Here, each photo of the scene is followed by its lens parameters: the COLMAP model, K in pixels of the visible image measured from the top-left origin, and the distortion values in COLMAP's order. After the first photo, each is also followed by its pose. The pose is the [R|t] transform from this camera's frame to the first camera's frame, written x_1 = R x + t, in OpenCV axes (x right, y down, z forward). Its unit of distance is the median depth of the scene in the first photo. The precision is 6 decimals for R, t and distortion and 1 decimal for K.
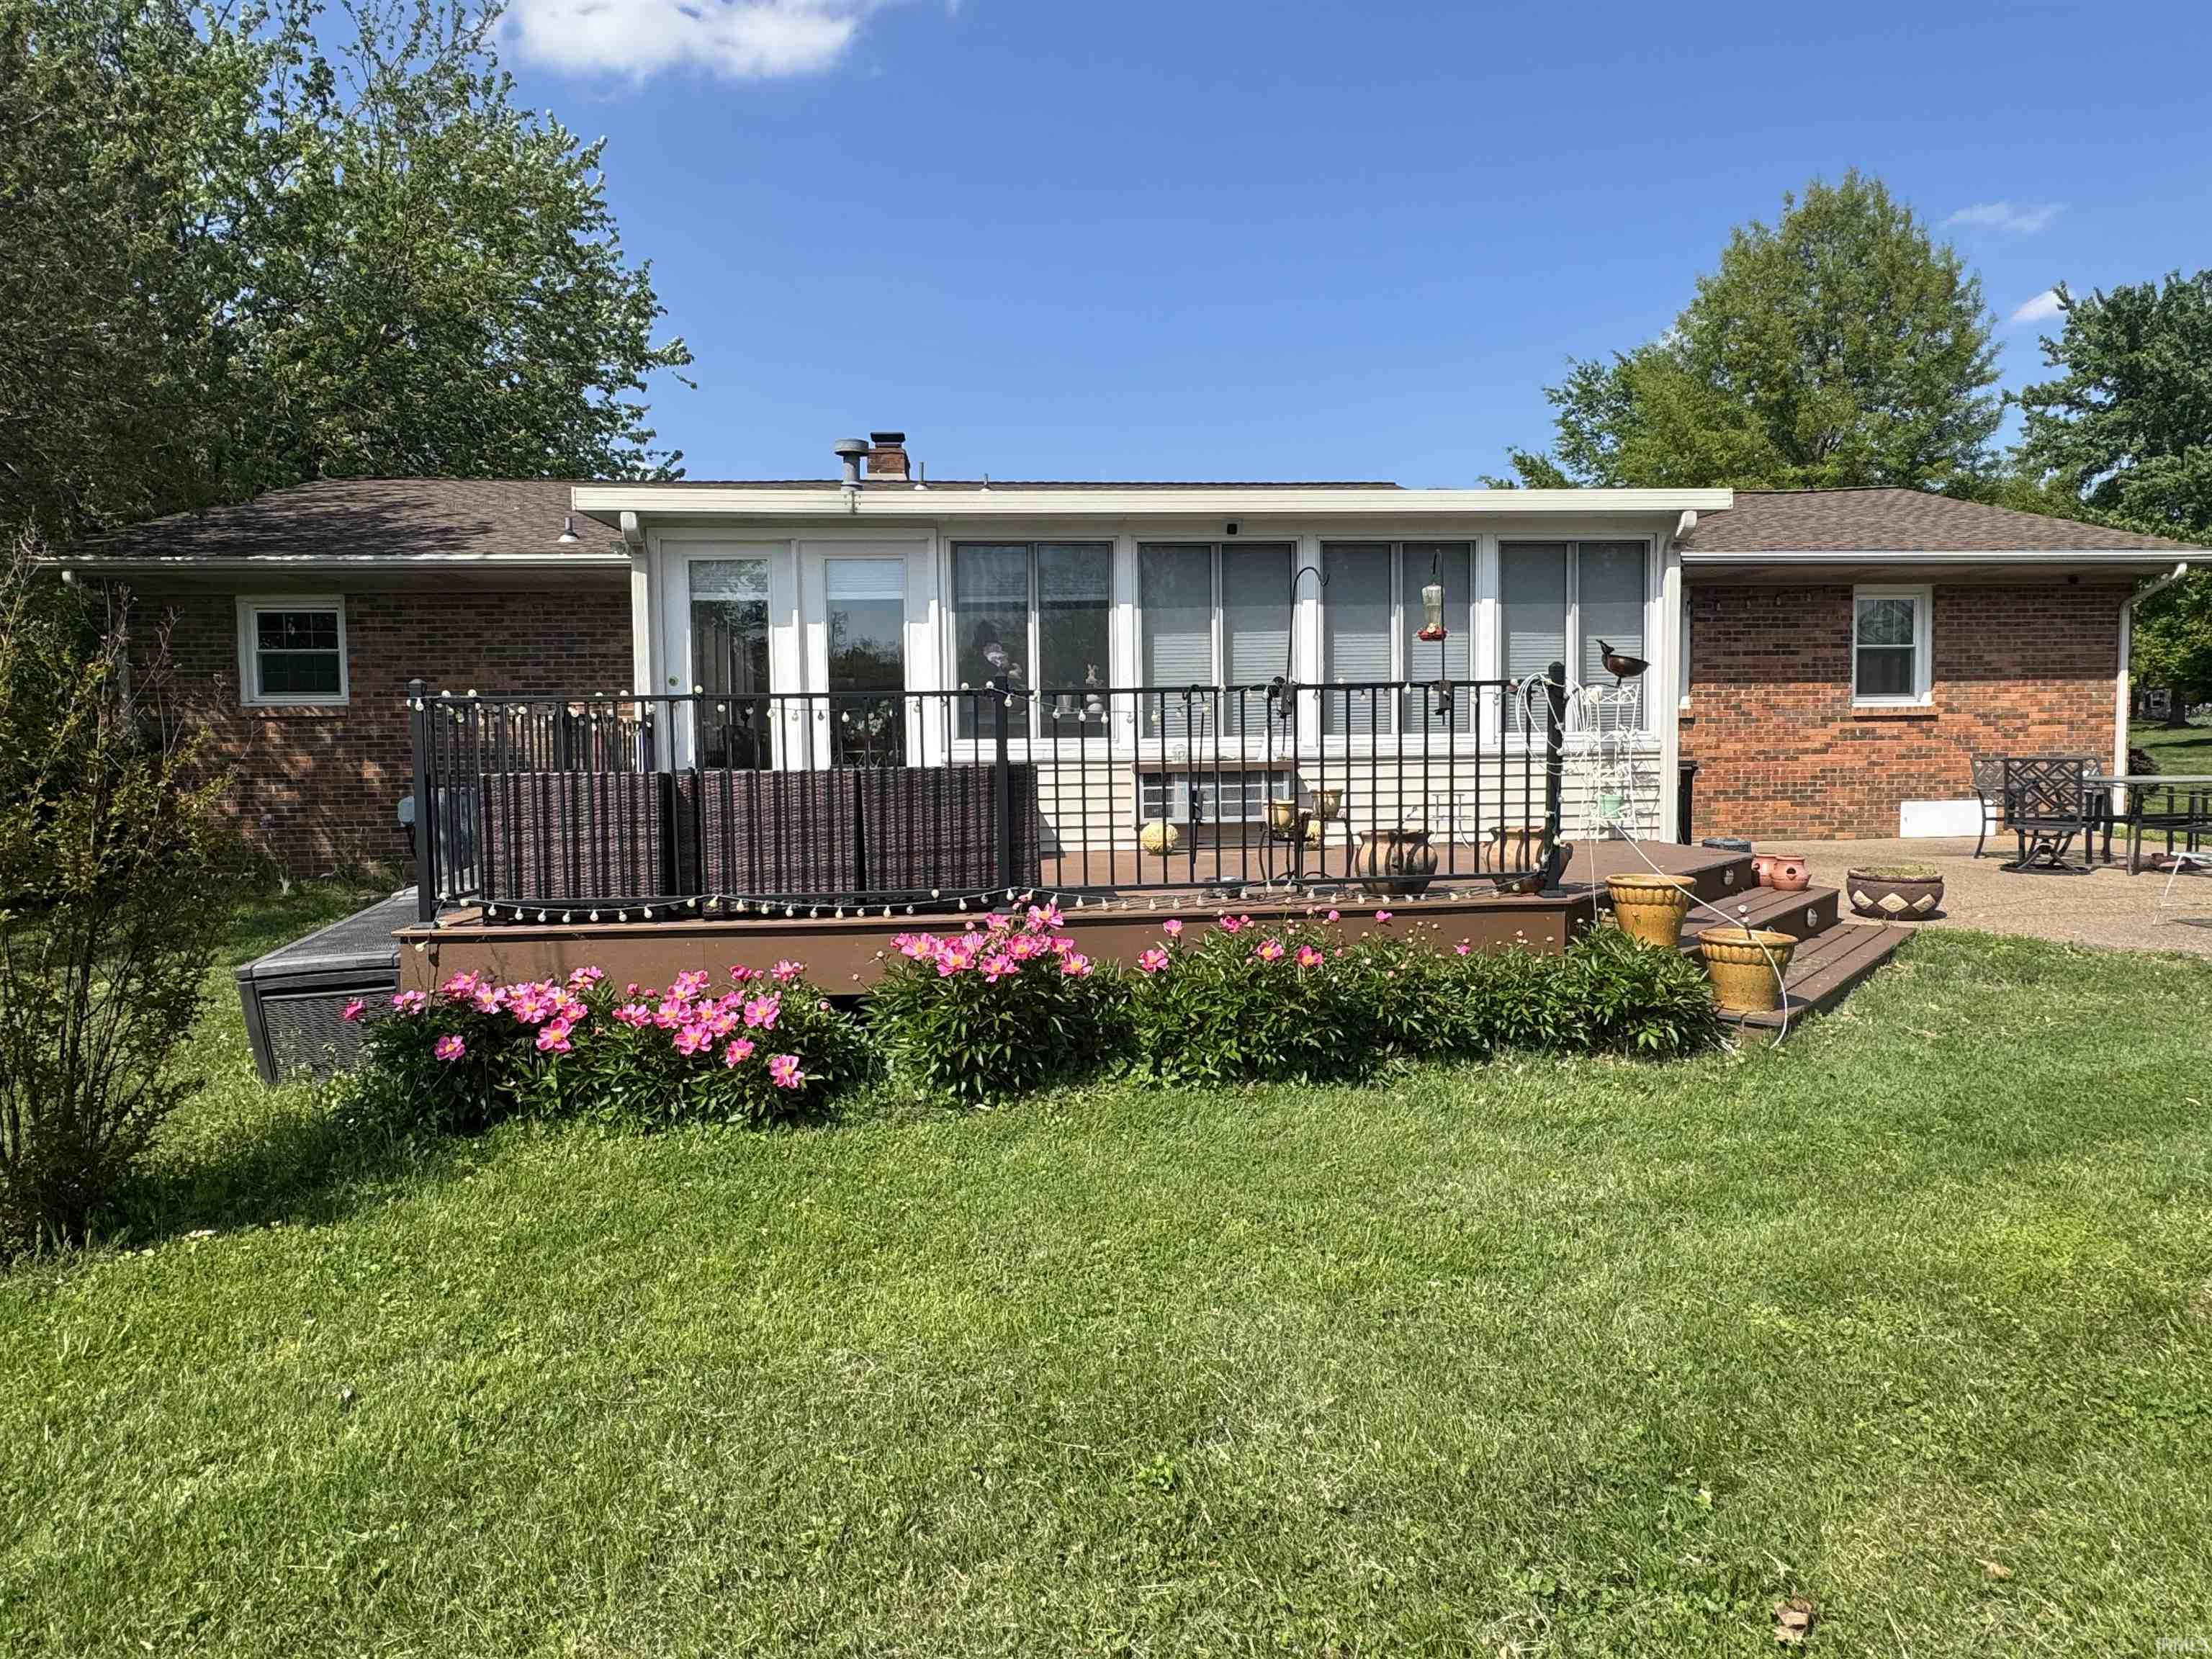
lens RADIAL K [[1284.4, 0, 1106.0], [0, 1284.4, 829.5], [0, 0, 1]] dist [-0.000787, 0.004774]
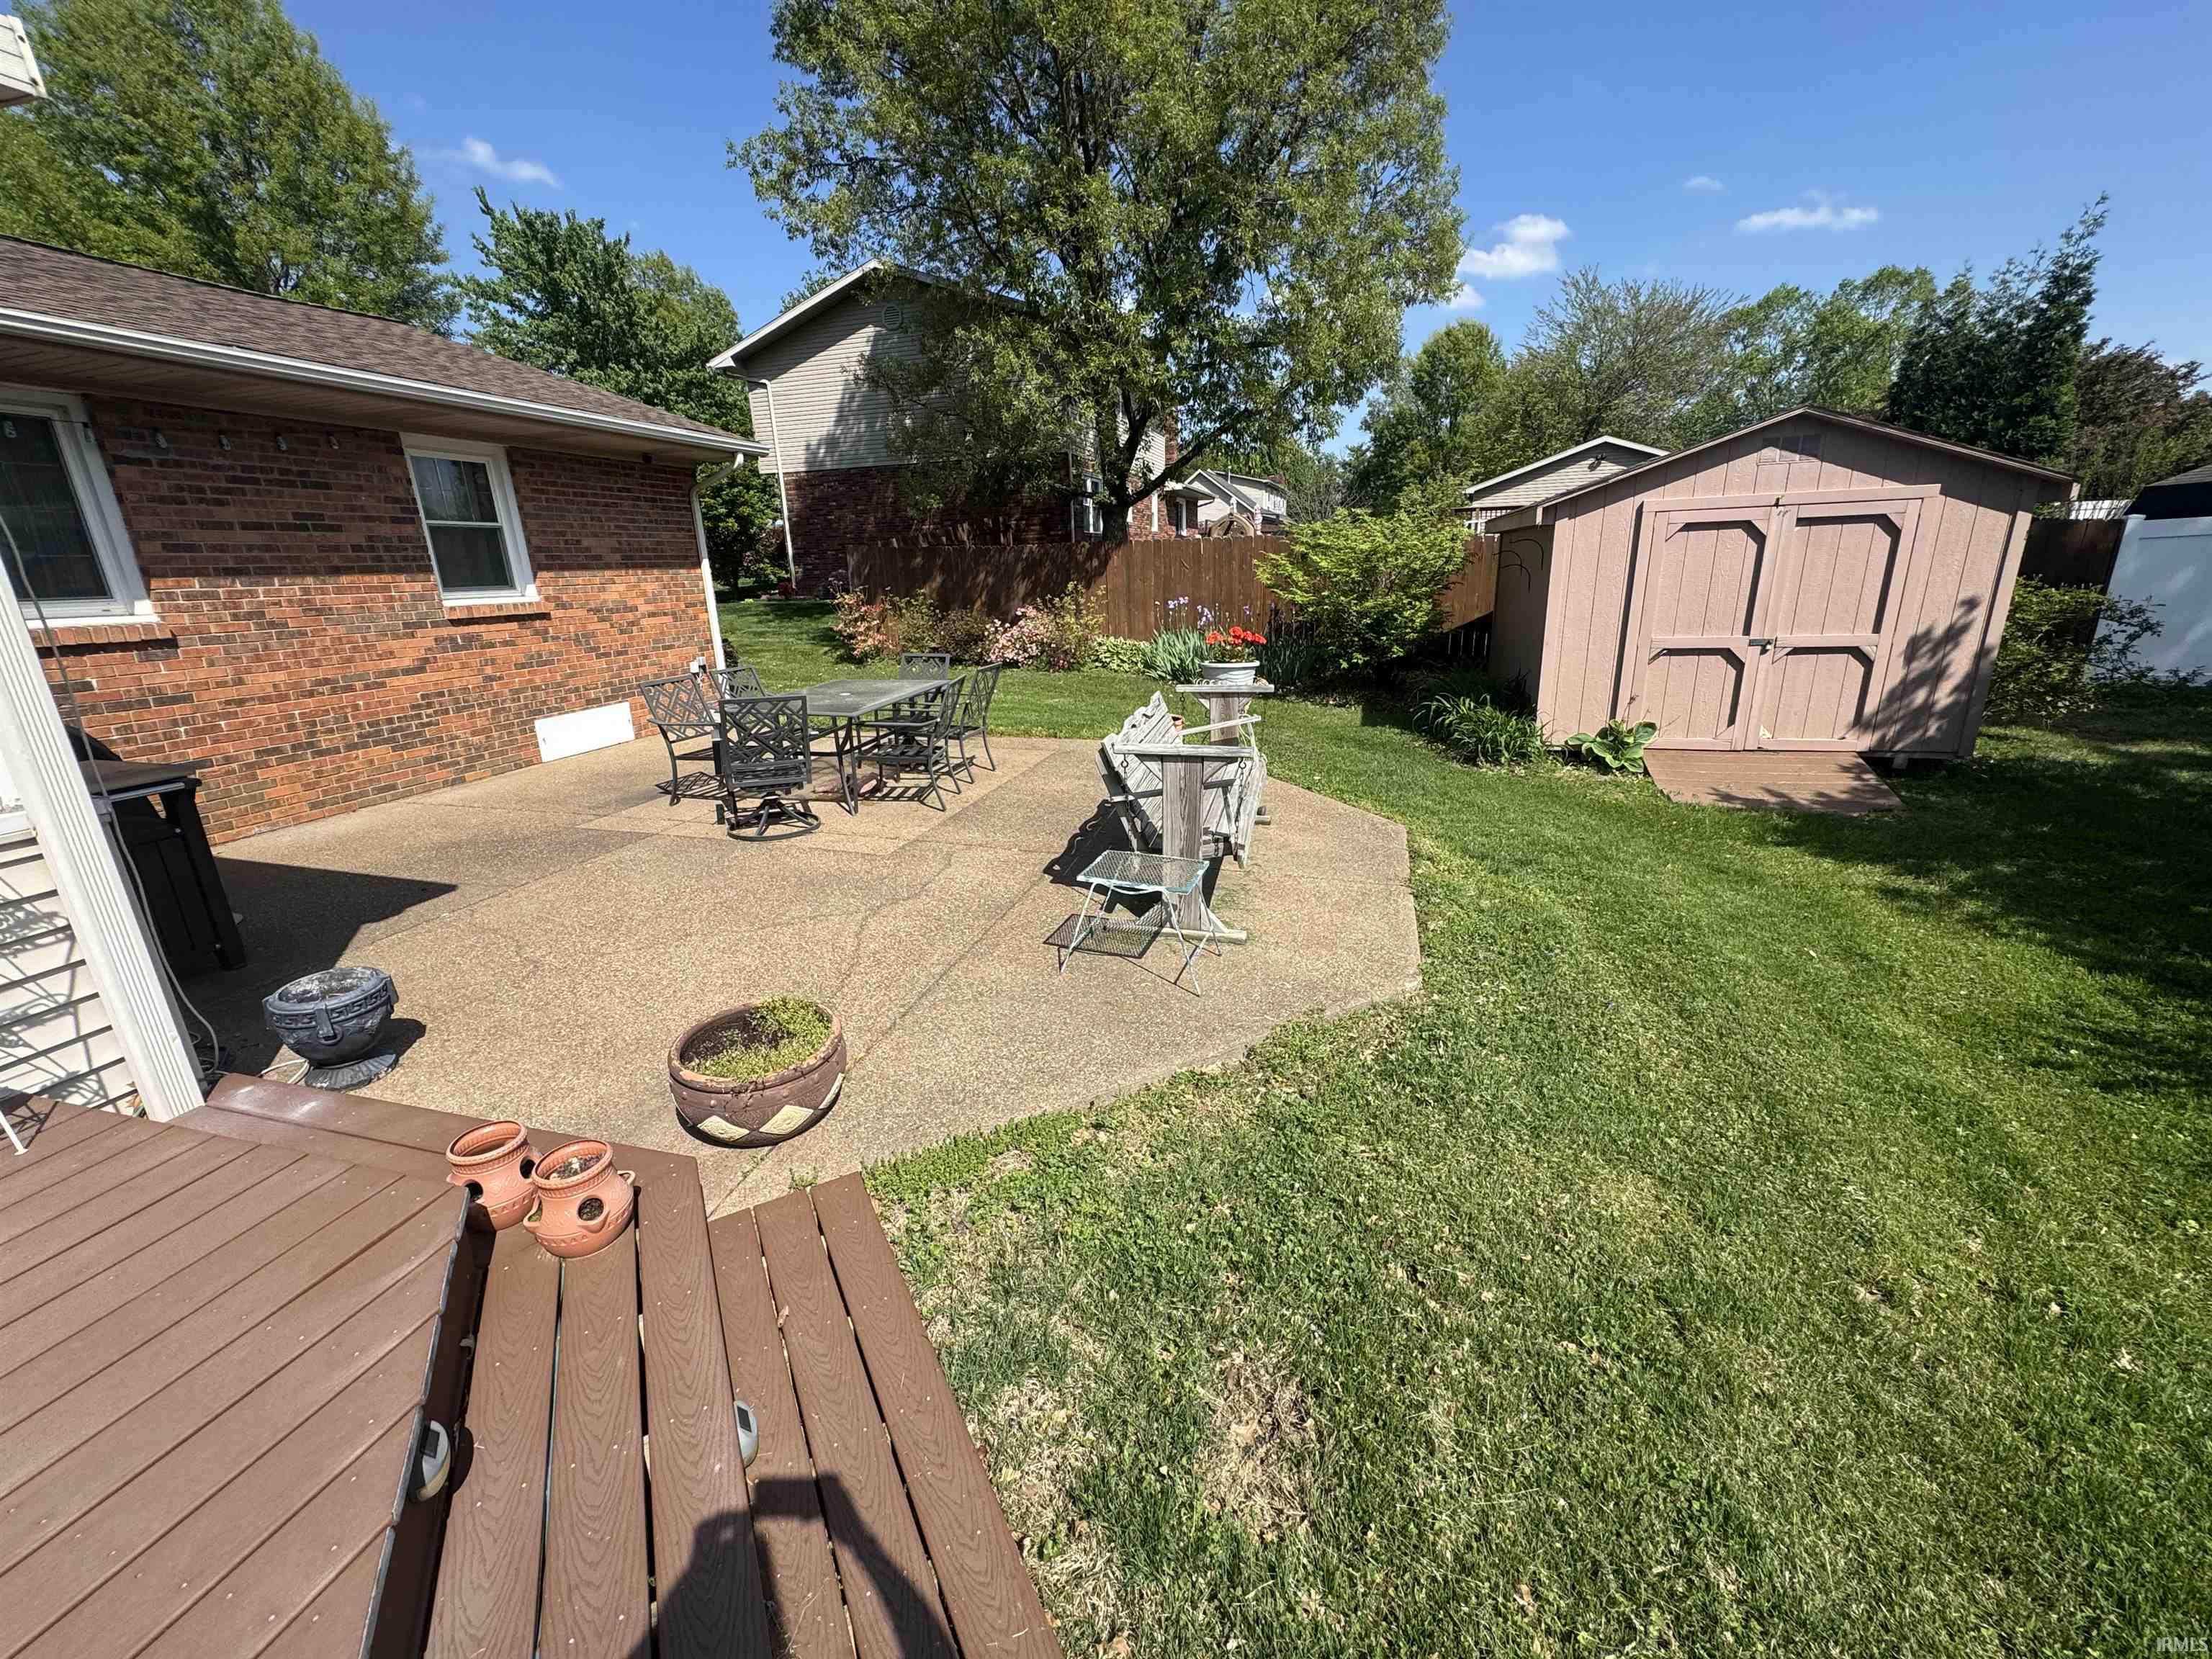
lens RADIAL K [[878.8, 0, 1106.0], [0, 878.8, 829.5], [0, 0, 1]] dist [0.000447, -0.000322]
pose [[0.361194, -0.266402, 0.893627, 0.224372], [0.077579, 0.963585, 0.255901, -0.070993], [-0.929258, -0.023104, 0.368709, 0.443186]]
